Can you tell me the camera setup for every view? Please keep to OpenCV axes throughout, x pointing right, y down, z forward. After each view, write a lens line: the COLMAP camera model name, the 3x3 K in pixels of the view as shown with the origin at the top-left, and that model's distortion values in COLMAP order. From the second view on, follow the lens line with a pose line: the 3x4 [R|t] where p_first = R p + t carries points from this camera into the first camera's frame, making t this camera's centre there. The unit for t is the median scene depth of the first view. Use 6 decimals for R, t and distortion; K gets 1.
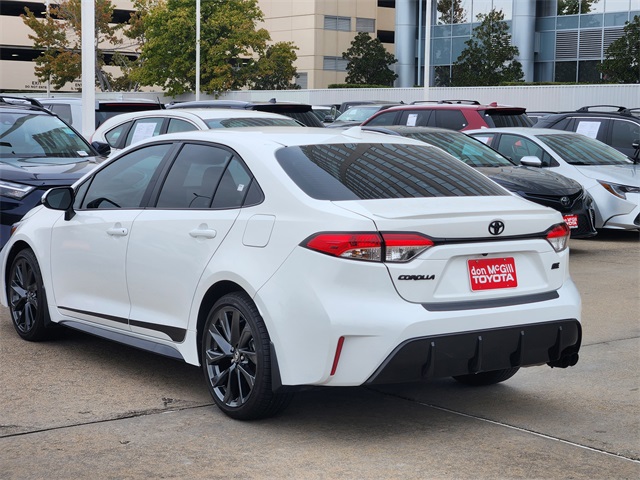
lens RADIAL K [[1232.0, 0, 320.0], [0, 1232.0, 240.0], [0, 0, 1]] dist [-0.161207, 1.712908]
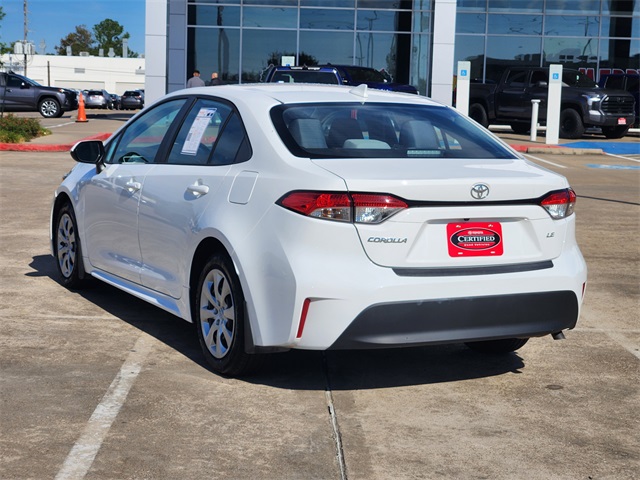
lens RADIAL K [[1232.0, 0, 320.0], [0, 1232.0, 240.0], [0, 0, 1]] dist [-0.161207, 1.712908]
pose [[0.989481, 0.036245, -0.140050, 0.155551], [-0.032336, 0.999024, 0.030086, 0.002812], [0.141003, -0.025241, 0.989687, 0.036932]]
